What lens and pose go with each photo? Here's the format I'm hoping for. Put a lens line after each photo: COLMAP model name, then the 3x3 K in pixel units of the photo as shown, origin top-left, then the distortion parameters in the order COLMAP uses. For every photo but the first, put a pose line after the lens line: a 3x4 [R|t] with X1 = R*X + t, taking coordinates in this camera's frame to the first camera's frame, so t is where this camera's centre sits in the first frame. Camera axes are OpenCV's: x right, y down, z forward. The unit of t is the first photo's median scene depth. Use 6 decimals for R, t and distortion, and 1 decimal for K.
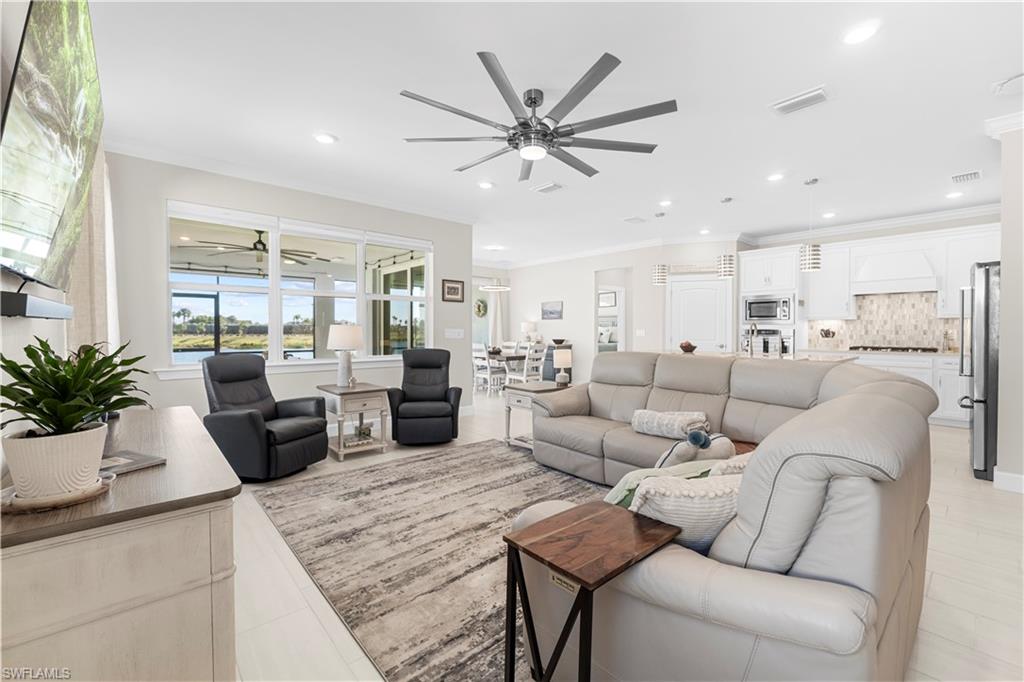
lens RADIAL K [[424.6, 0, 515.0], [0, 424.6, 333.2], [0, 0, 1]] dist [-0.000078, 0.000093]
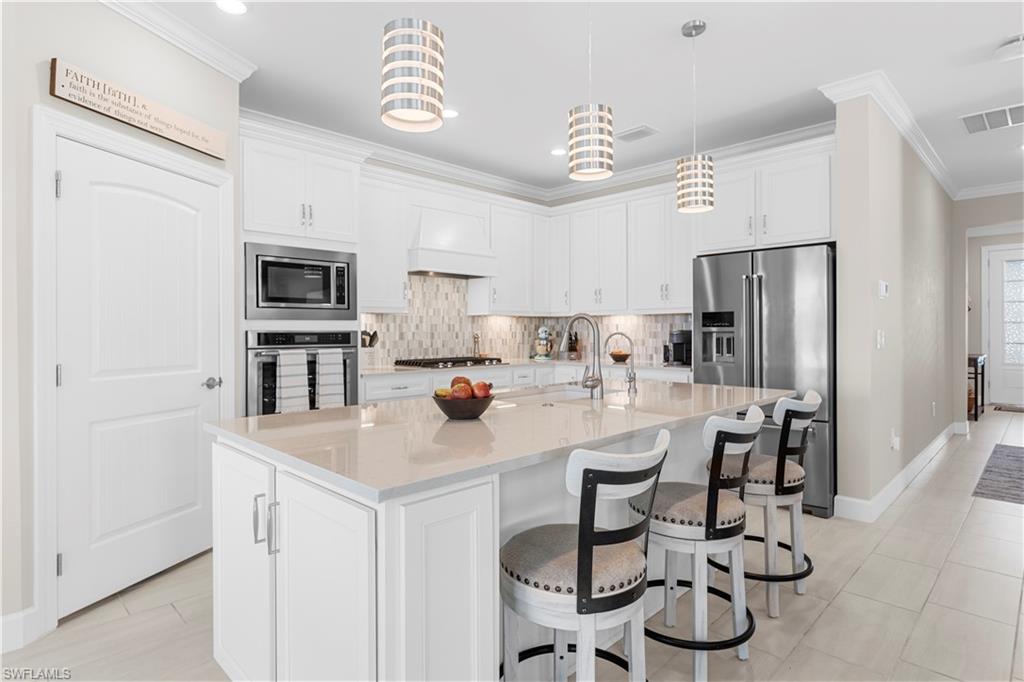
lens RADIAL K [[546.8, 0, 518.0], [0, 546.8, 330.0], [0, 0, 1]] dist [-0.000339, 0.000356]
pose [[-0.067054, 0.001146, 0.997749, 0.055247], [0.012346, 0.999924, -0.000319, -0.008694], [-0.997673, 0.012297, -0.067063, 0.909553]]
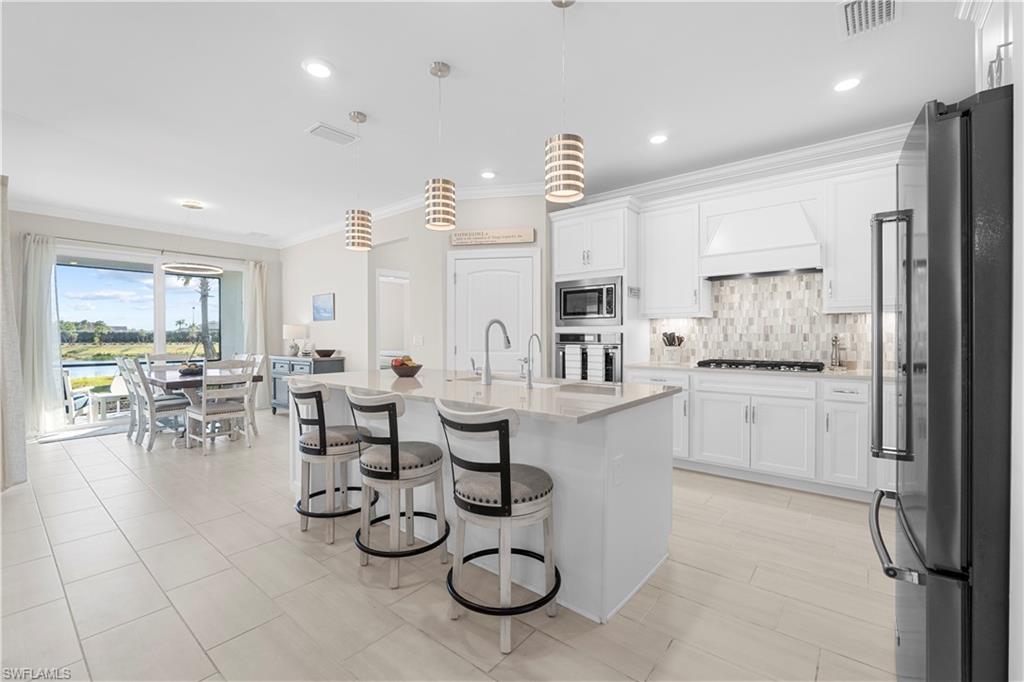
lens RADIAL K [[440.2, 0, 502.5], [0, 440.2, 336.2], [0, 0, 1]] dist [-0.002123, -0.000206]
pose [[0.988578, -0.004030, 0.150655, 0.406217], [0.005165, 0.999961, -0.007145, -0.001235], [-0.150621, 0.007842, 0.988561, 0.406473]]
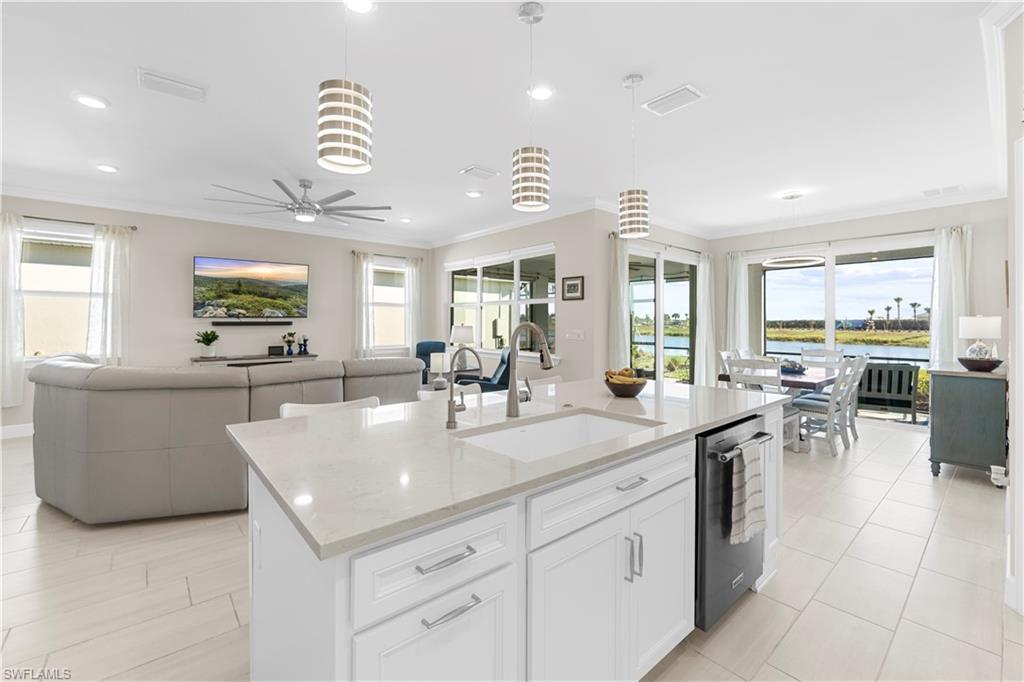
lens RADIAL K [[440.2, 0, 502.5], [0, 440.2, 336.2], [0, 0, 1]] dist [-0.002123, -0.000206]
pose [[-0.012175, 0.021110, -0.999703, 0.778386], [-0.010099, 0.999724, 0.021233, -0.012177], [0.999875, 0.010355, -0.011958, 0.806143]]
